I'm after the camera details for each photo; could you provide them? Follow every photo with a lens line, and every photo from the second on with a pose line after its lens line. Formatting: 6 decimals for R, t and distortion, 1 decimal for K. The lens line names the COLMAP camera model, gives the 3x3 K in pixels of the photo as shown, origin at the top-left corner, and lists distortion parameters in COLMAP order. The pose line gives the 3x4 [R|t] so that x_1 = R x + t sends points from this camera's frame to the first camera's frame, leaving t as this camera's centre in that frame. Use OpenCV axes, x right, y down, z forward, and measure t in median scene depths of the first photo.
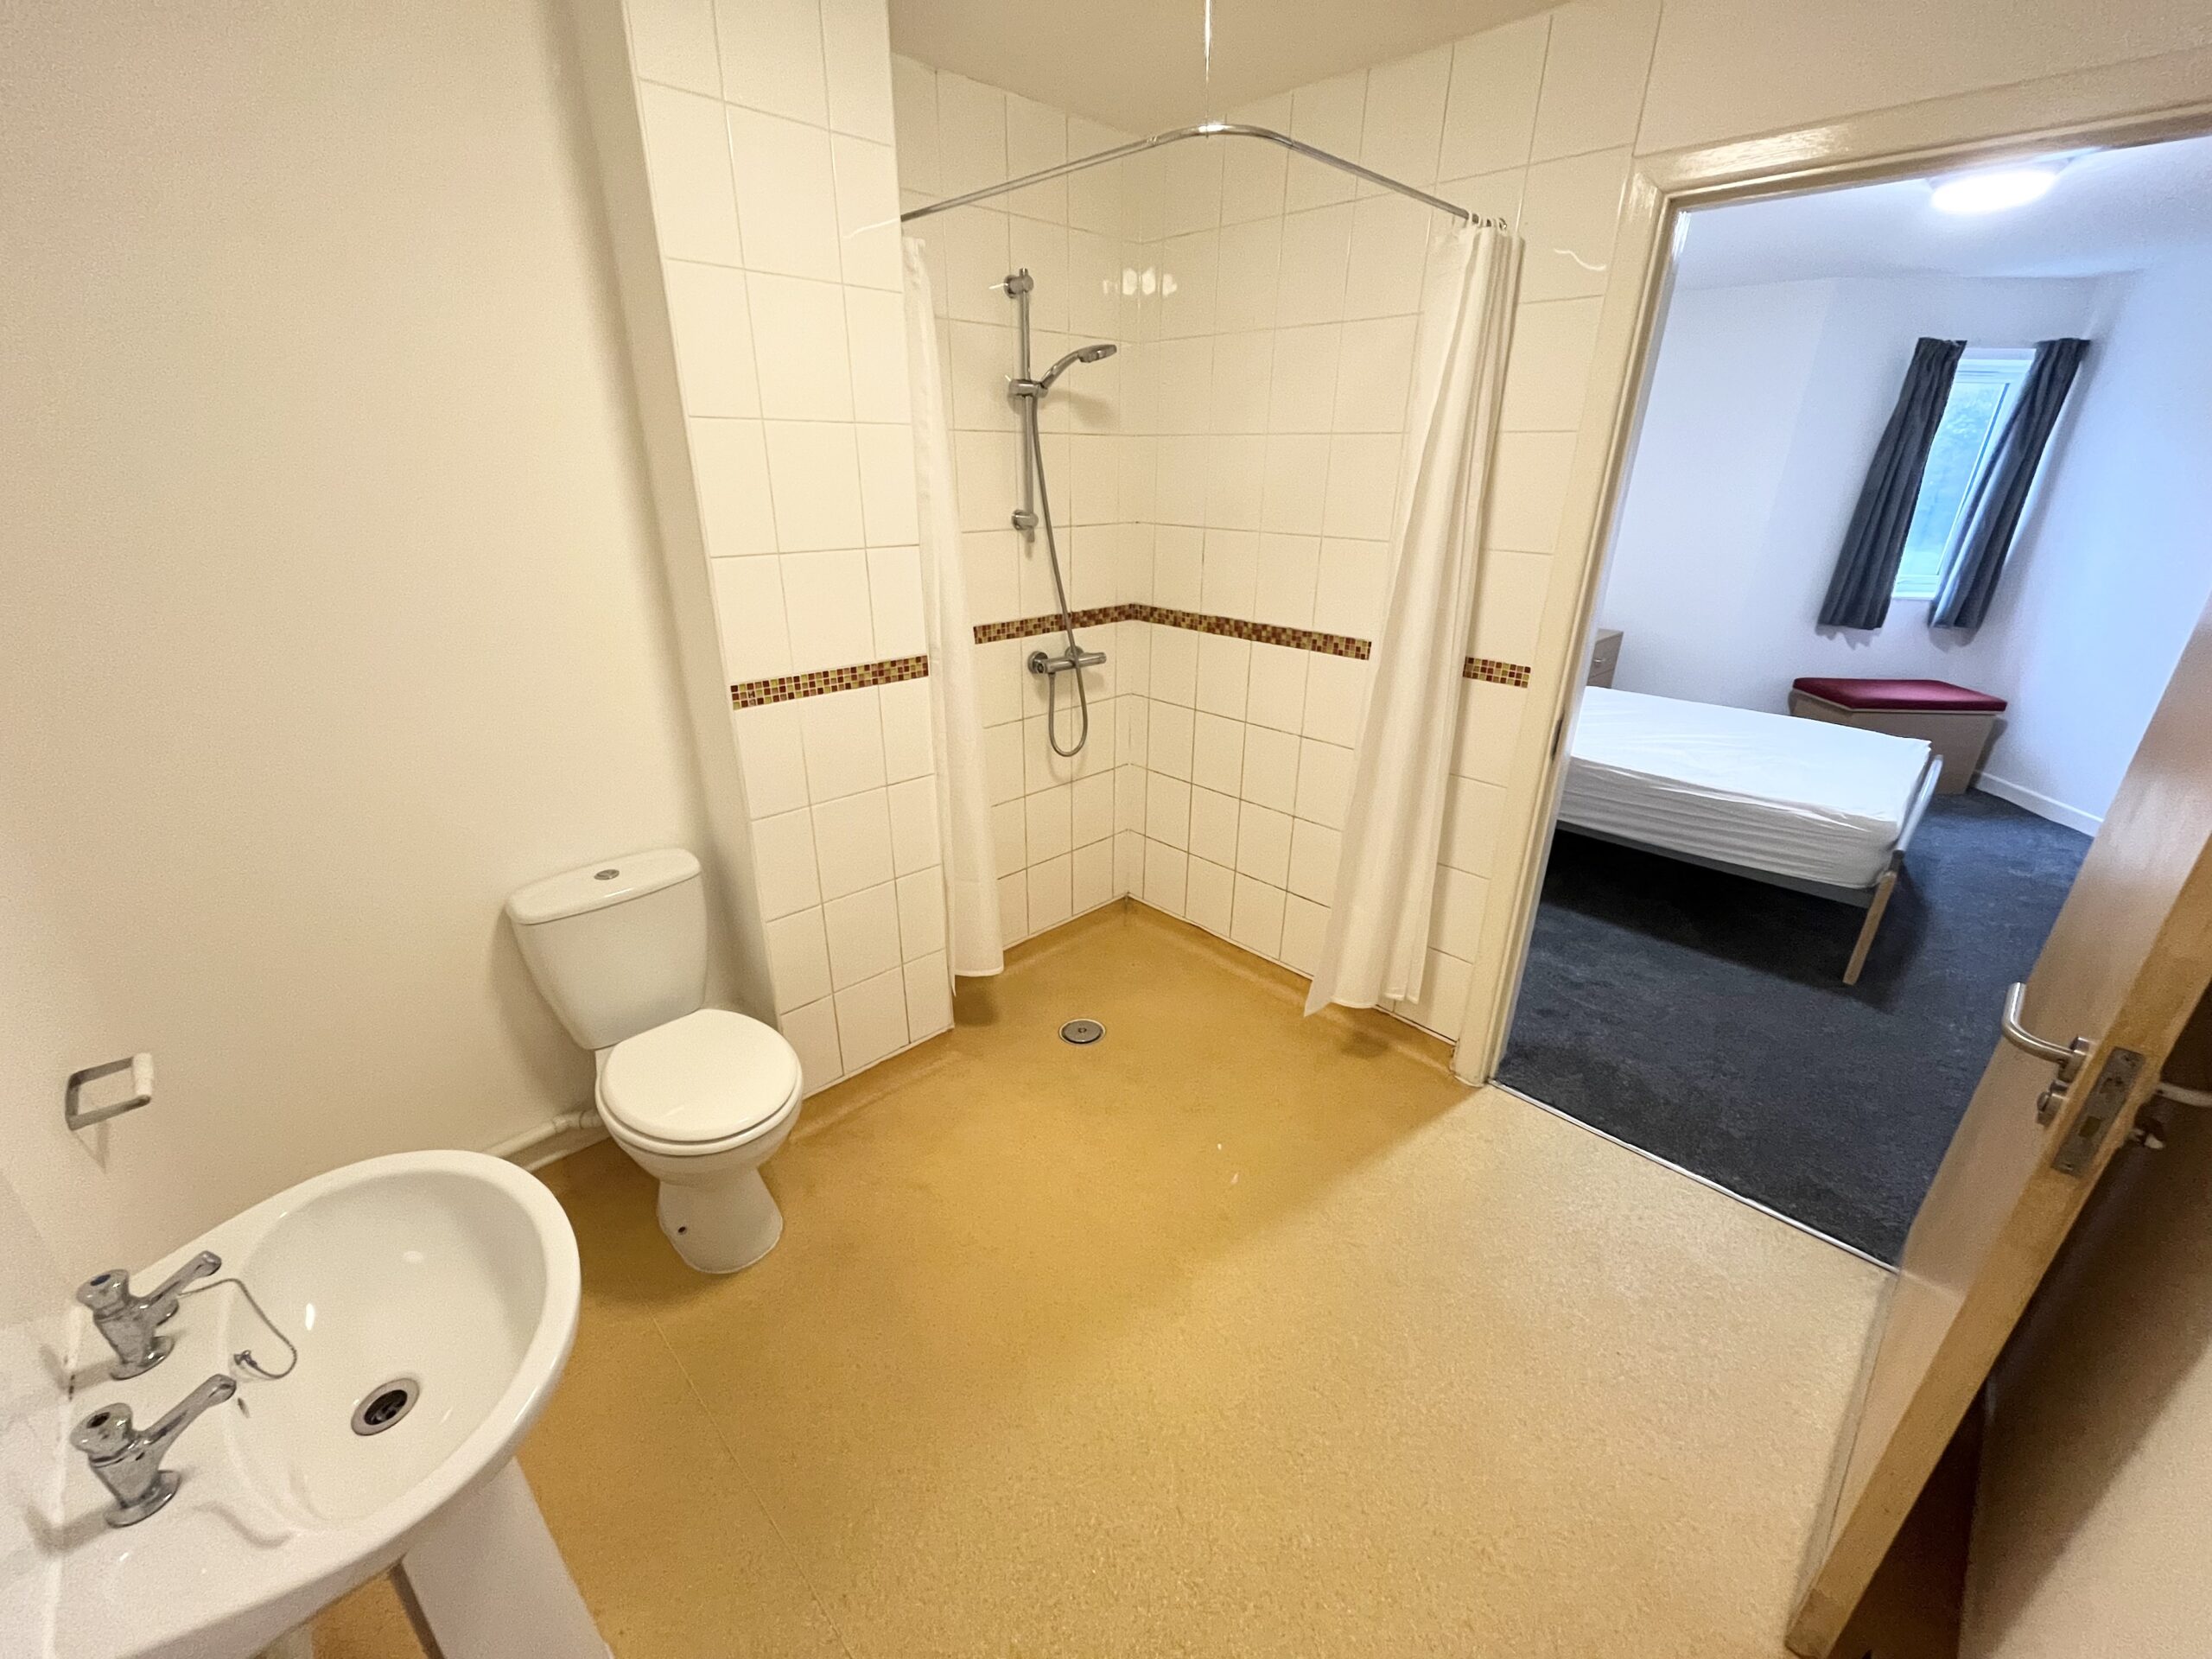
lens RADIAL K [[895.6, 0, 1112.5], [0, 895.6, 828.3], [0, 0, 1]] dist [-0.001700, 0.000331]
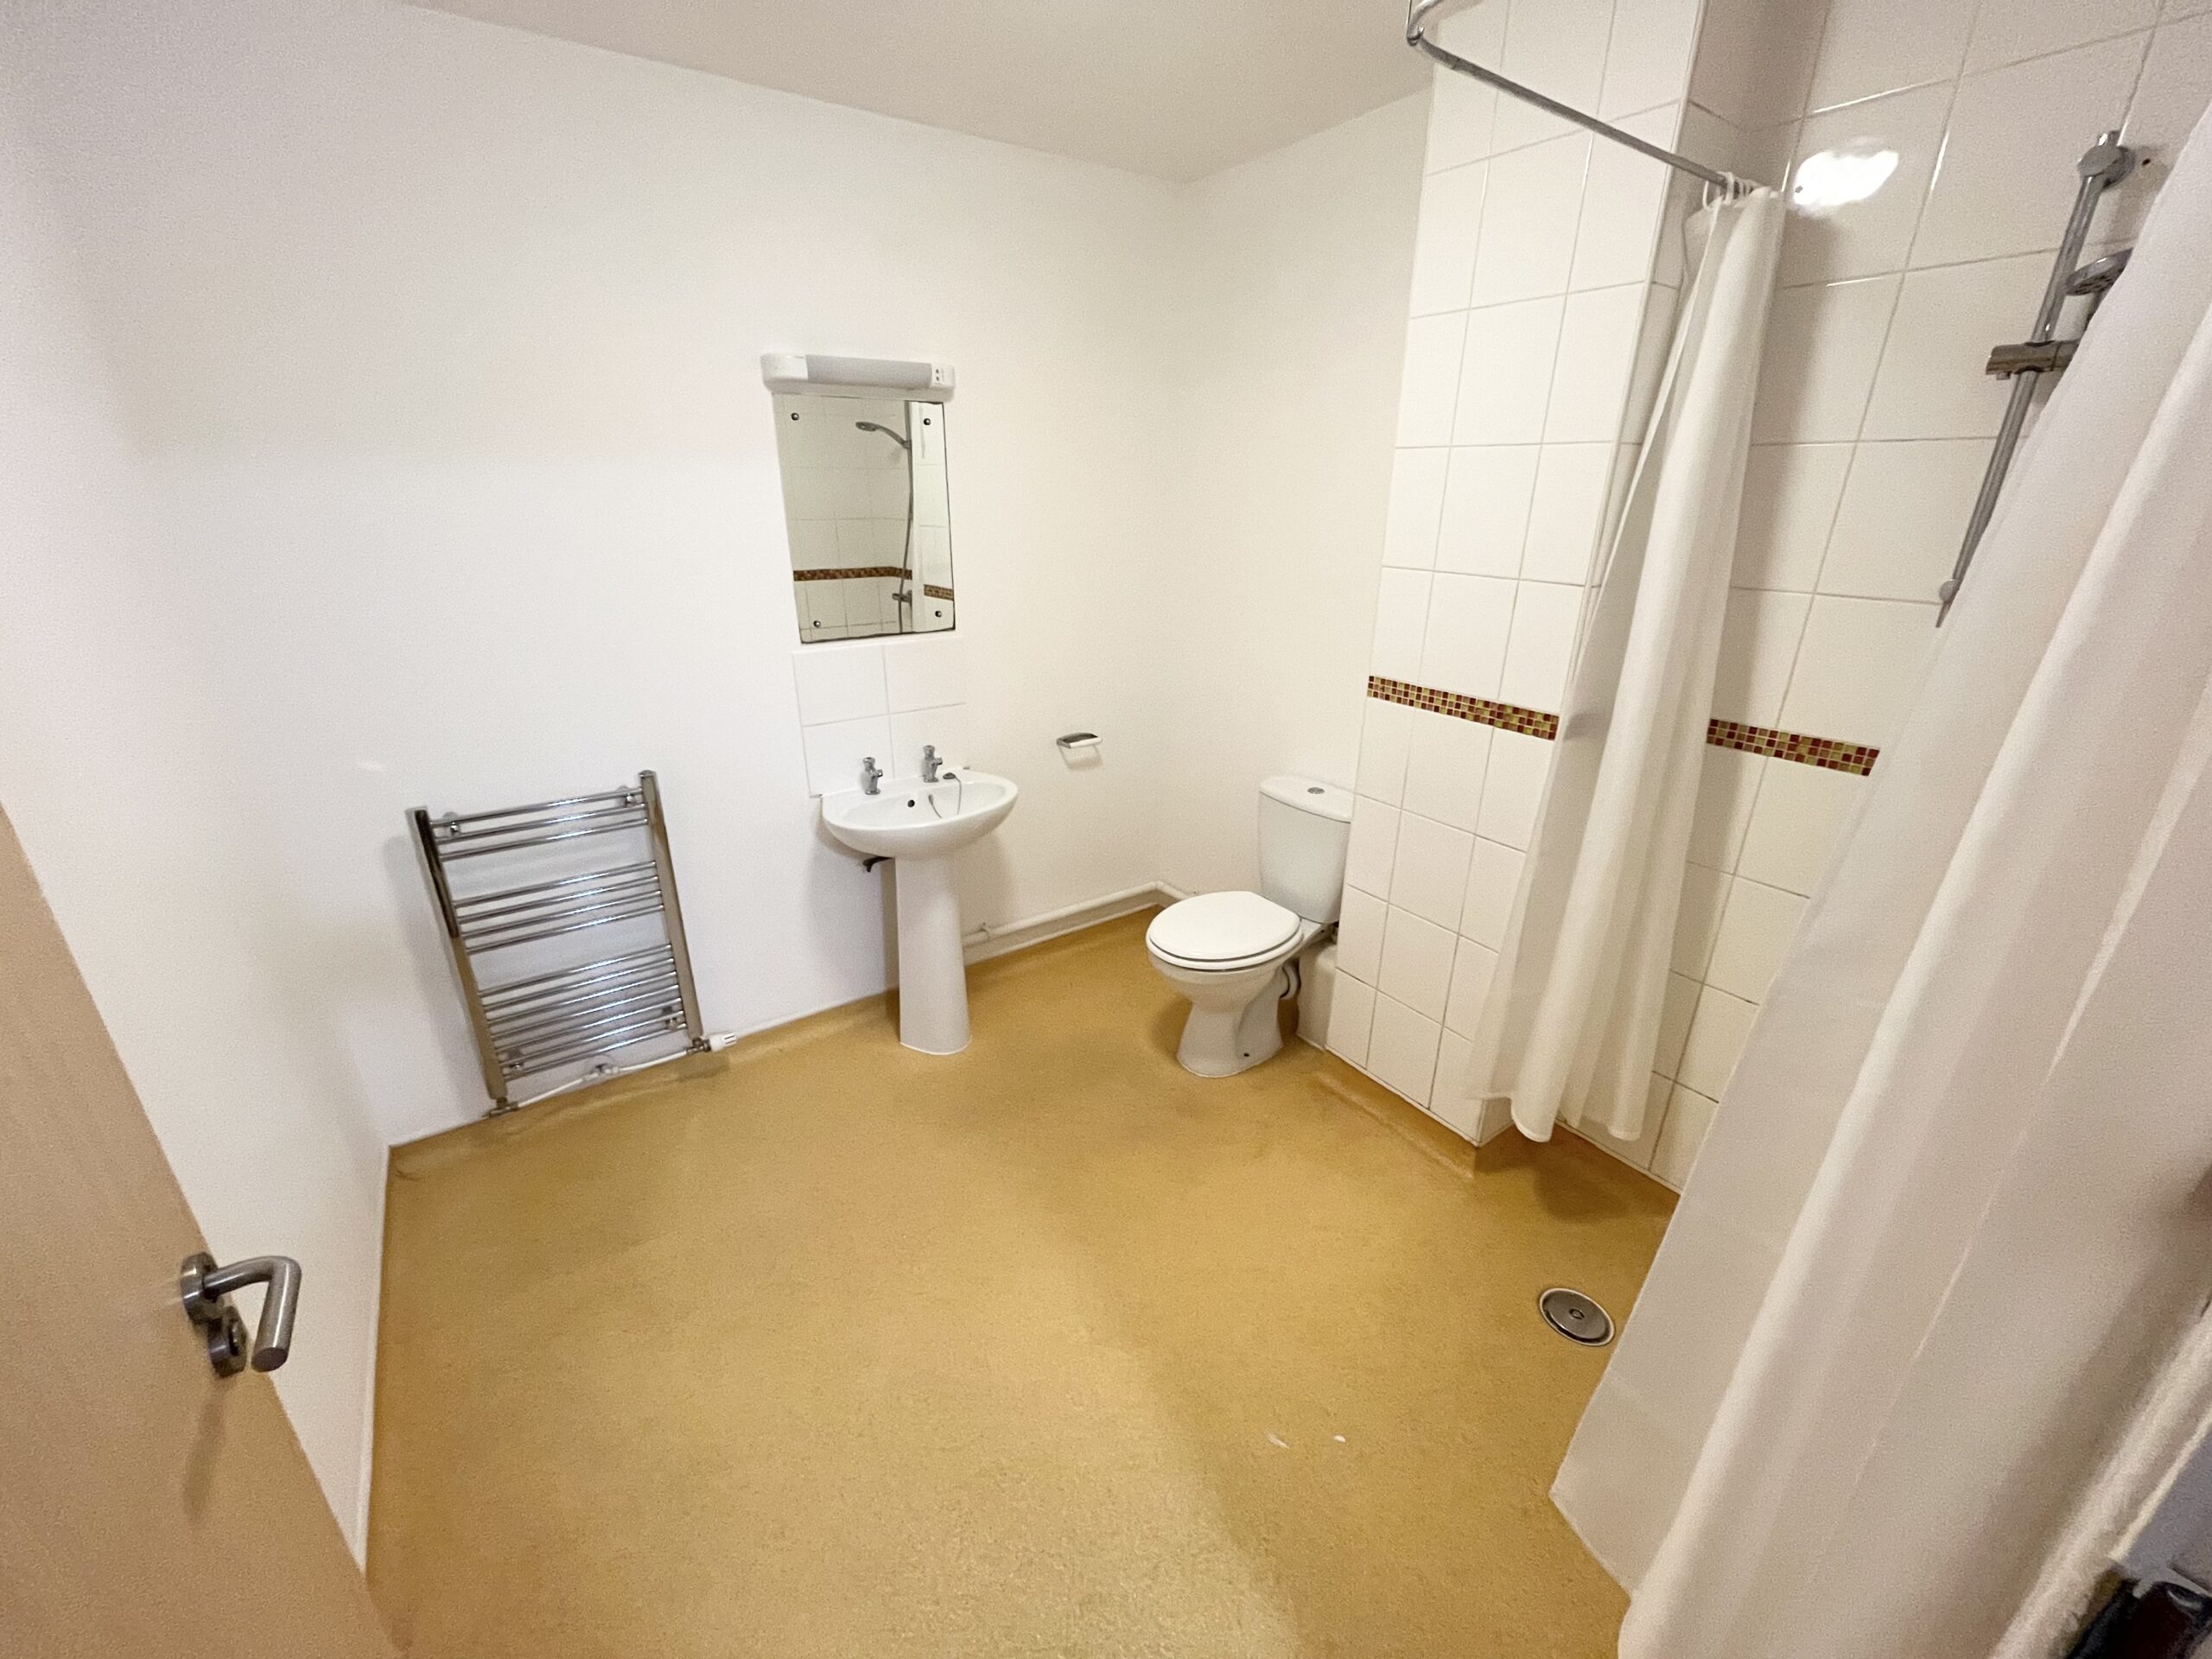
lens RADIAL K [[895.6, 0, 1106.4], [0, 895.6, 823.4], [0, 0, 1]] dist [-0.001700, 0.000331]
pose [[-0.160183, 0.337332, -0.927658, 0.714367], [-0.392113, 0.840715, 0.373424, -0.271912], [0.905864, 0.423563, -0.002396, 0.700455]]
